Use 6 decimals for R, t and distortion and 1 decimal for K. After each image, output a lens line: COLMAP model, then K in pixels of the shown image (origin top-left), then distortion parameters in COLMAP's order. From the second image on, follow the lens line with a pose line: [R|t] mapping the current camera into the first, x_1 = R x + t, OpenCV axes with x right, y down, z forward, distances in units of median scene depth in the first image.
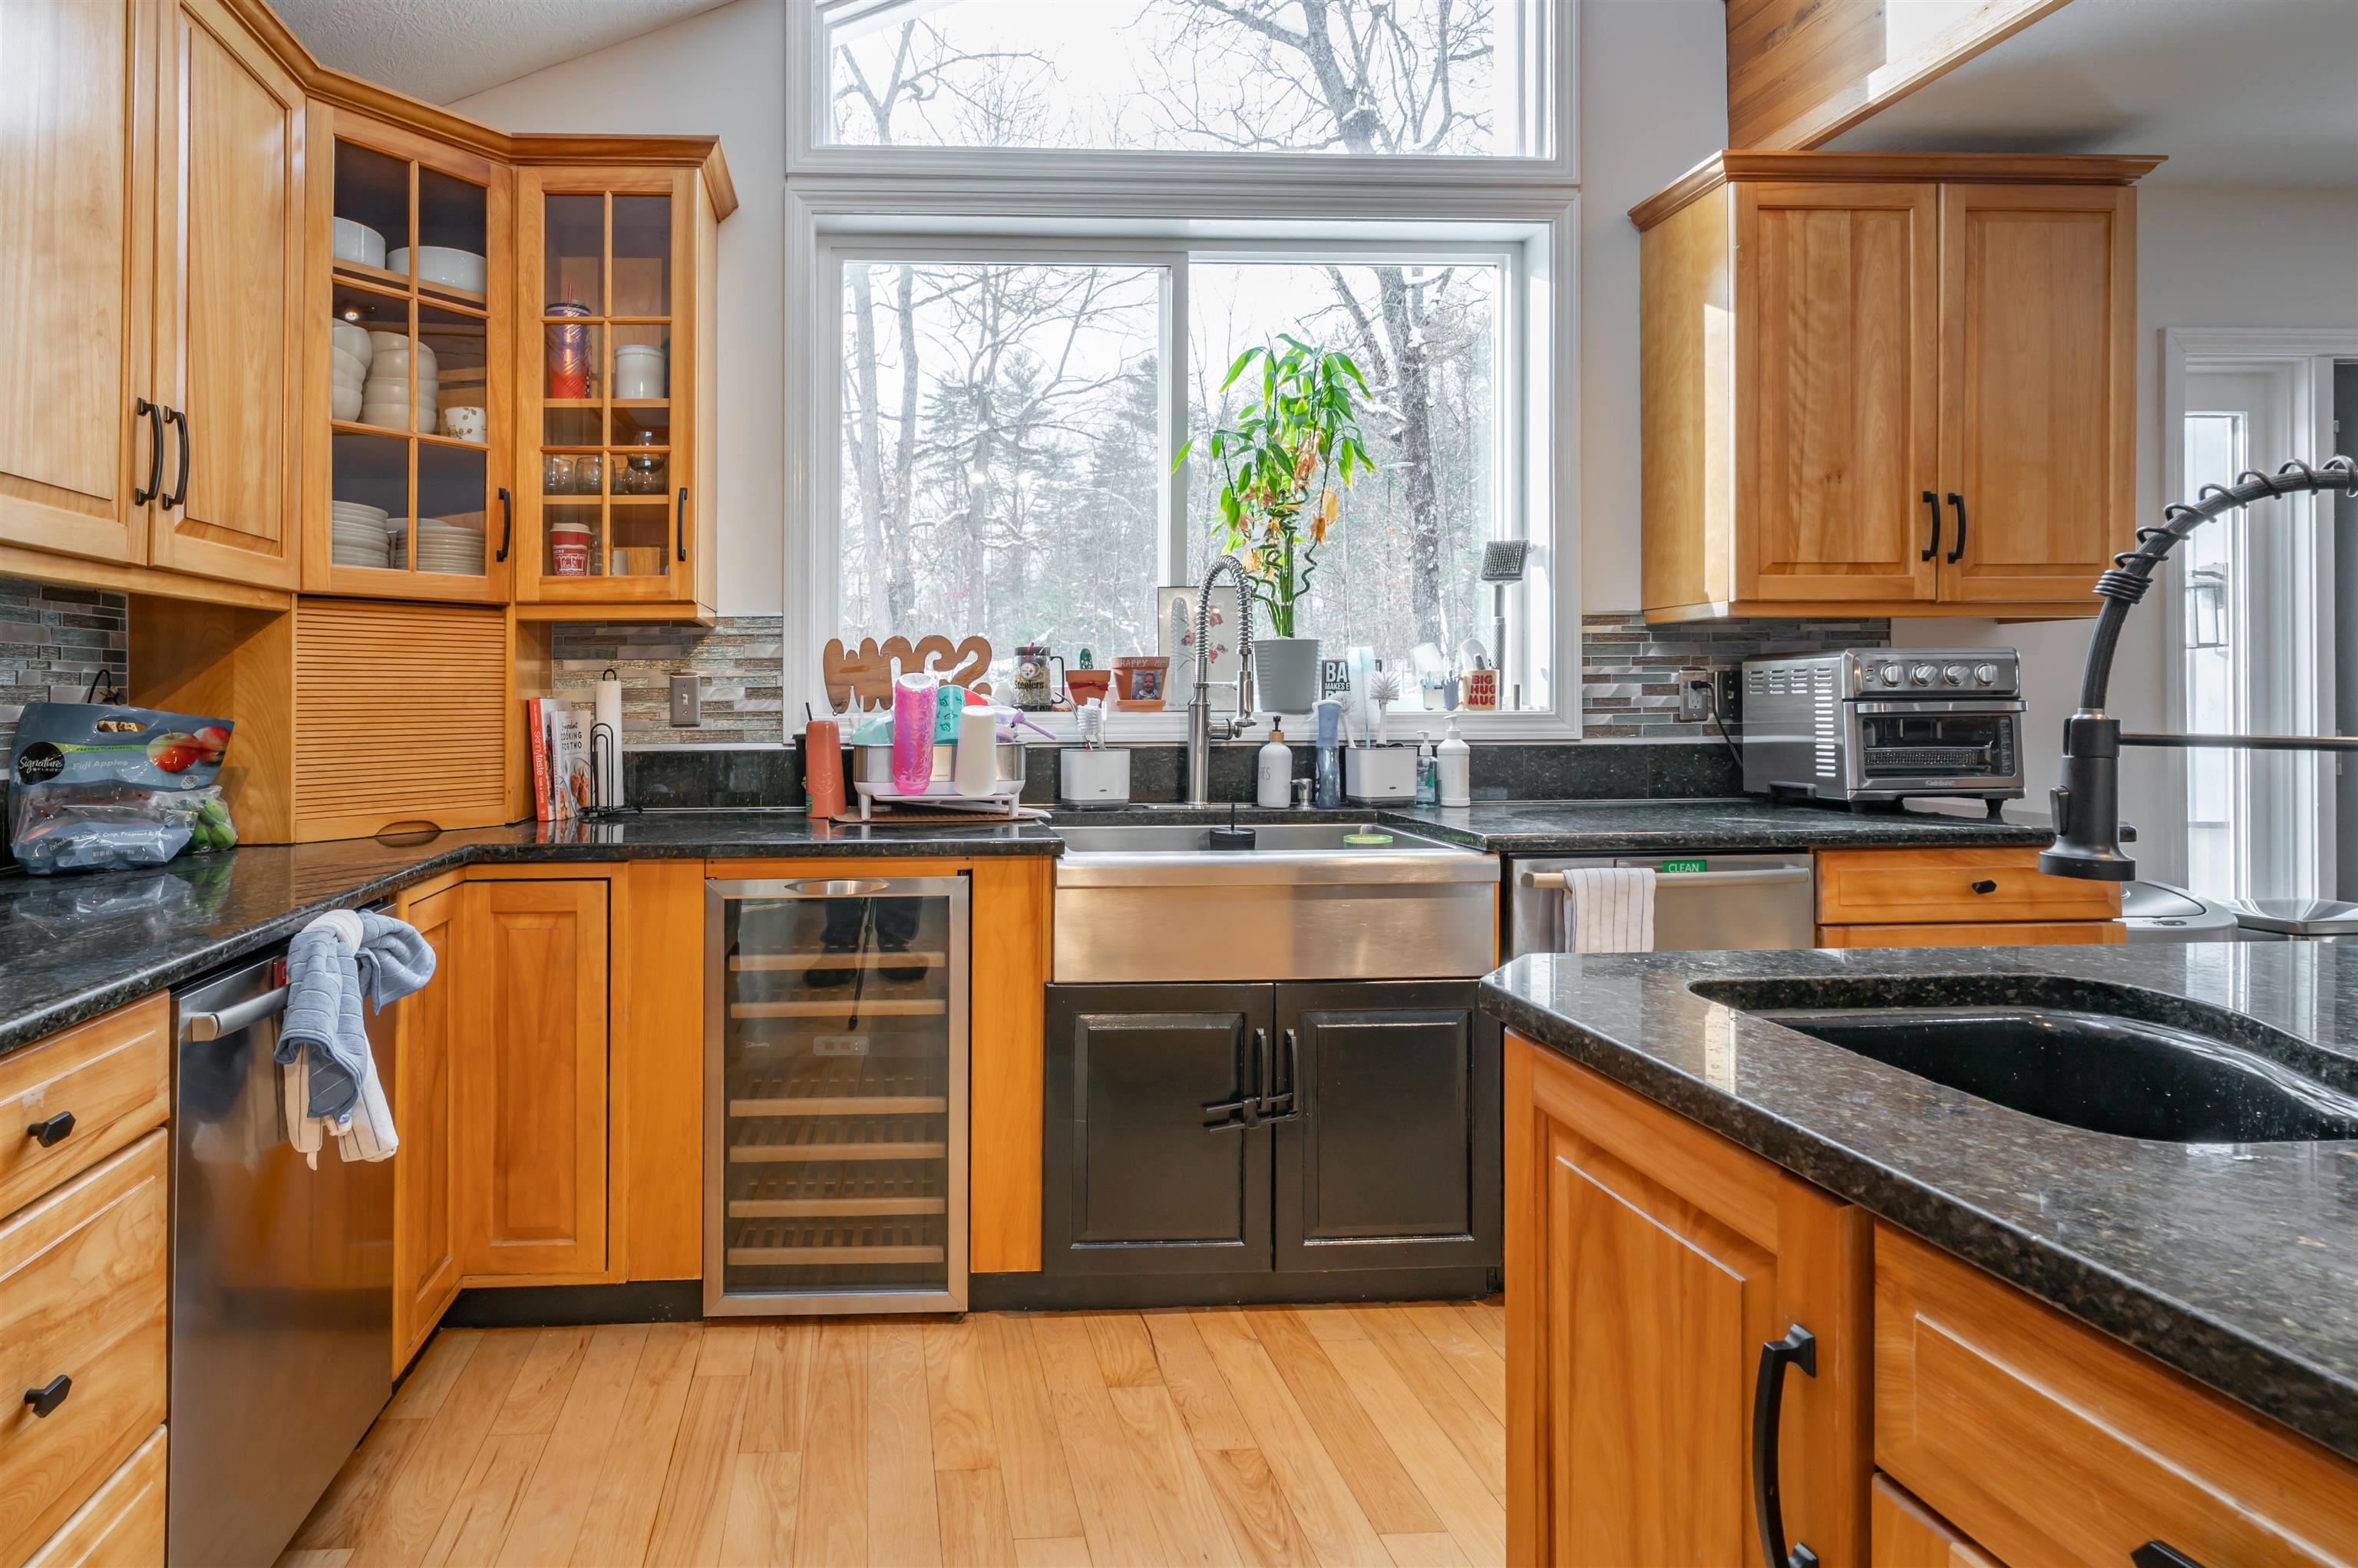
lens RADIAL K [[1425.4, 0, 1178.4], [0, 1425.4, 652.8], [0, 0, 1]] dist [0.000871, 0.000436]
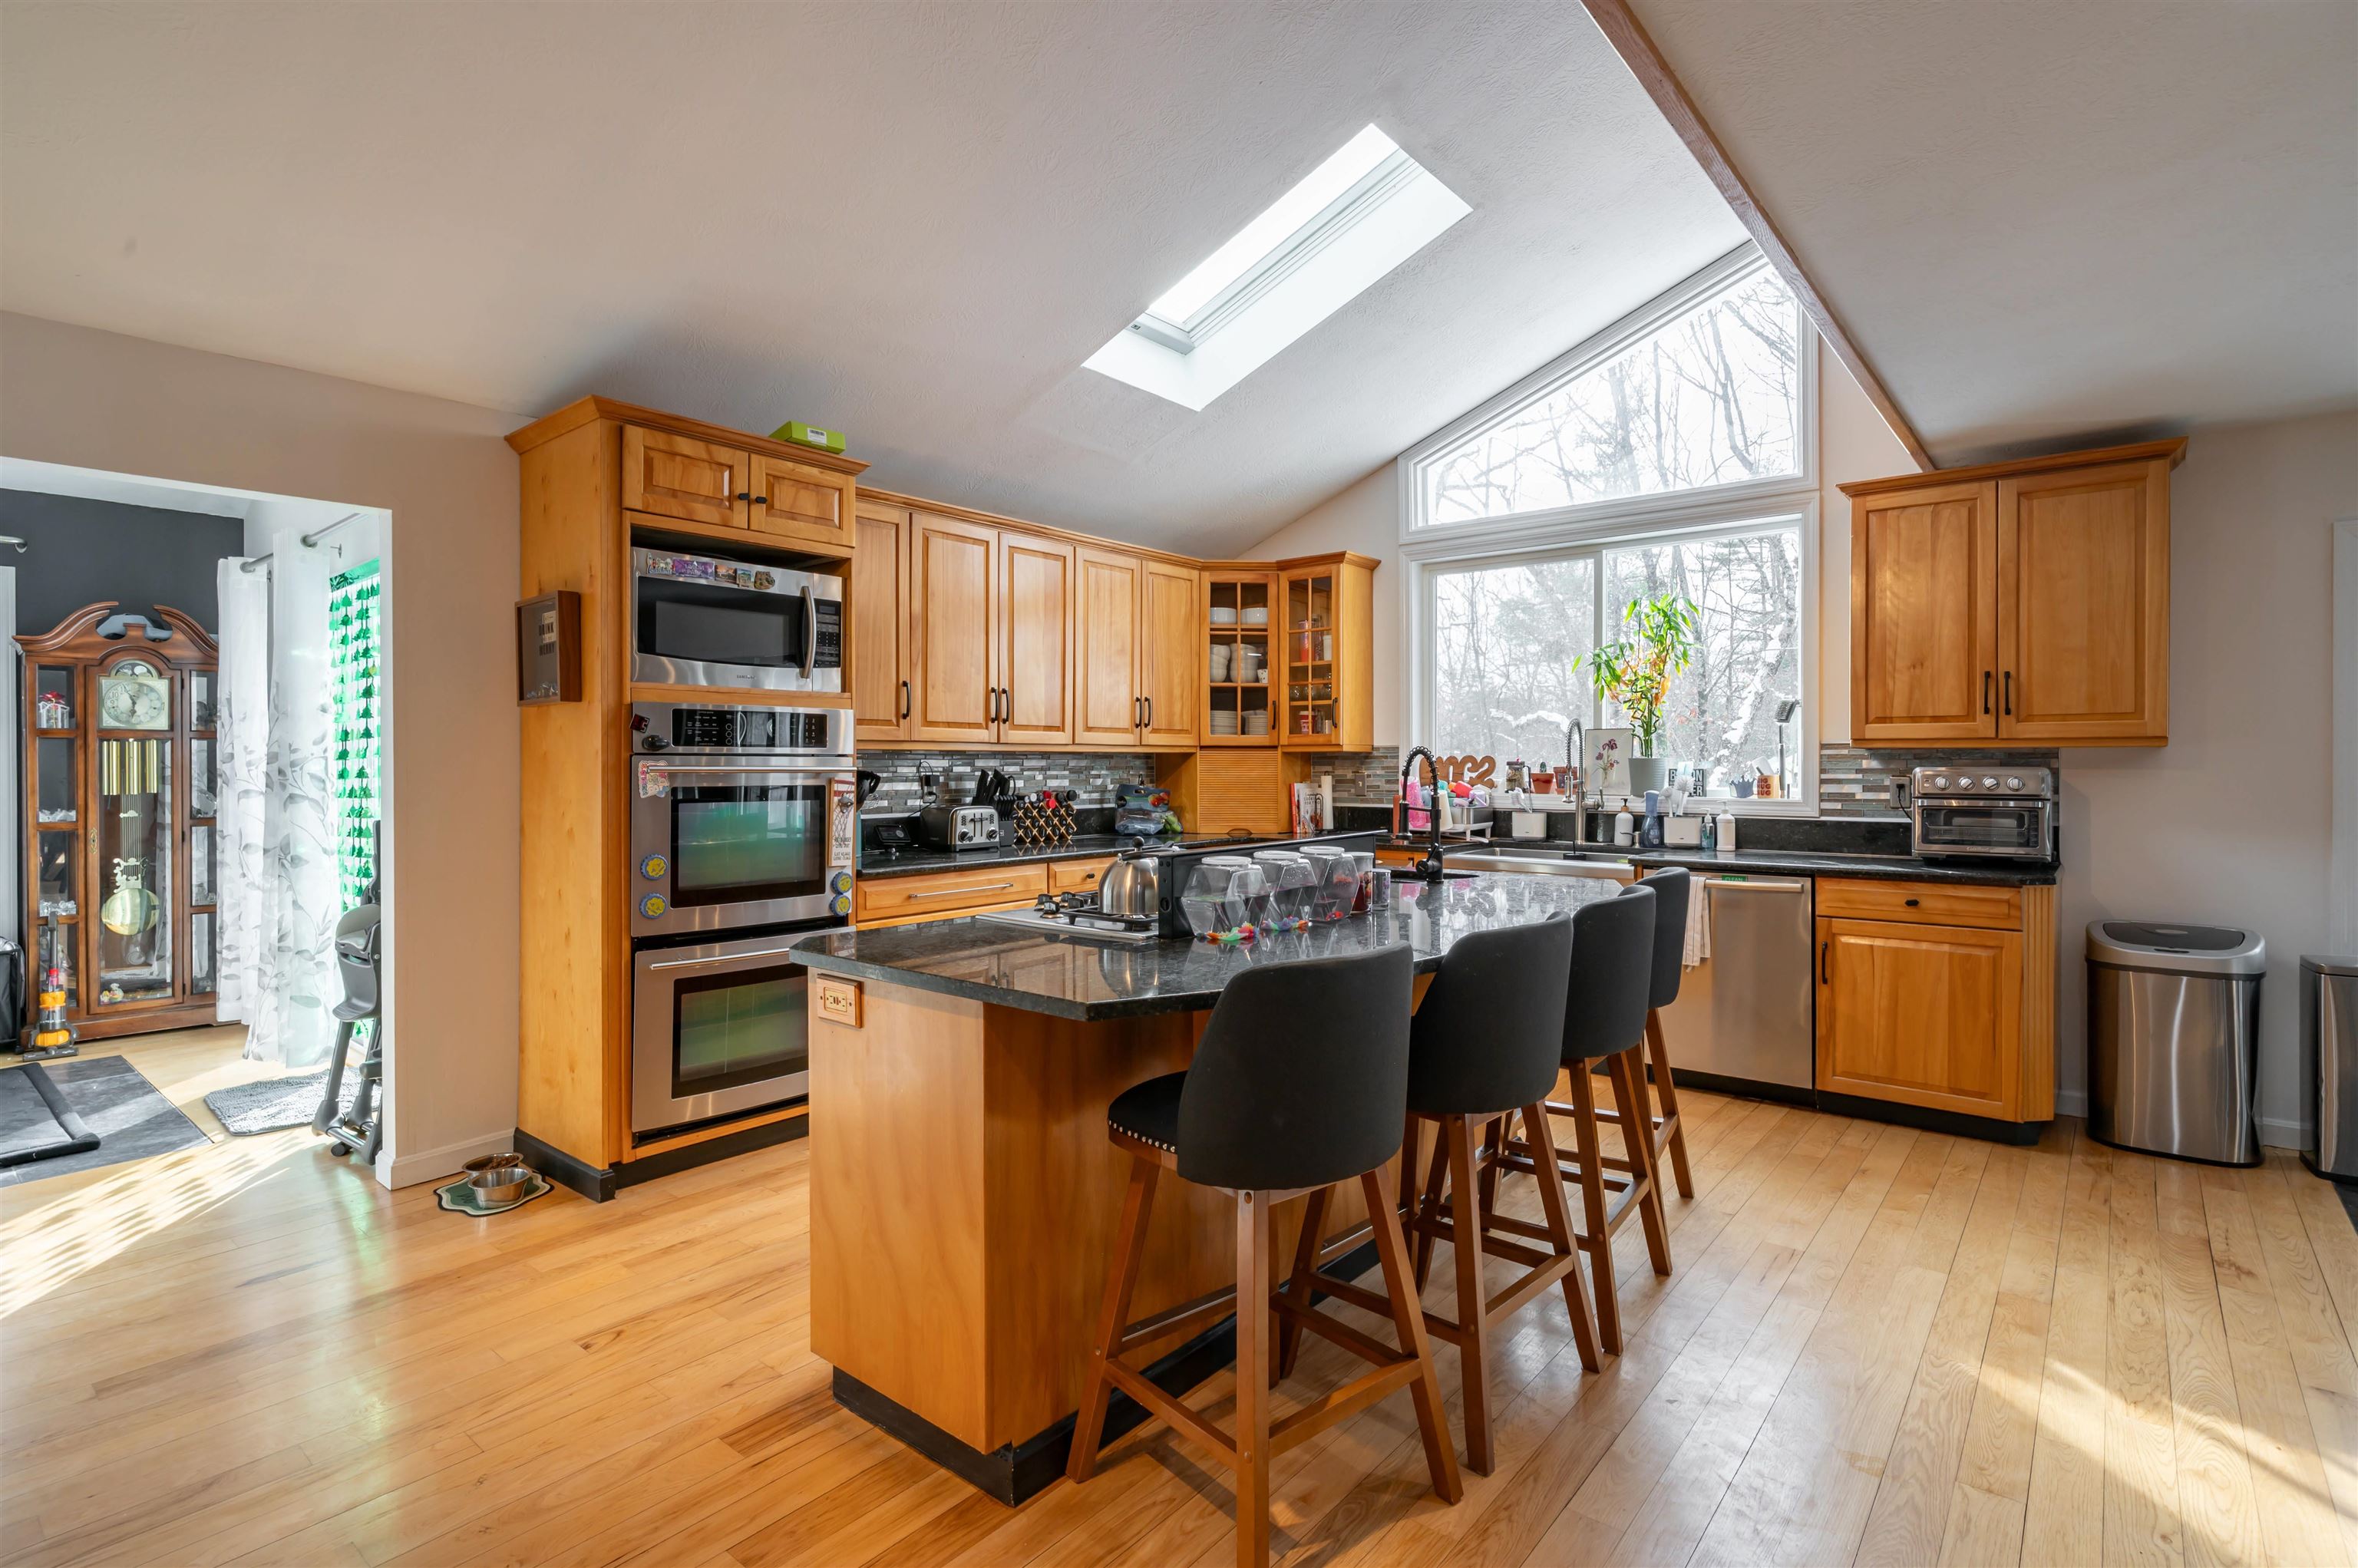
lens RADIAL K [[1153.6, 0, 1177.4], [0, 1153.6, 753.3], [0, 0, 1]] dist [0.000462, 0.000074]
pose [[0.744635, 0.000178, -0.667472, 0.718321], [0.009512, 0.999896, 0.010878, -0.042525], [0.667404, -0.014449, 0.744556, -0.603386]]
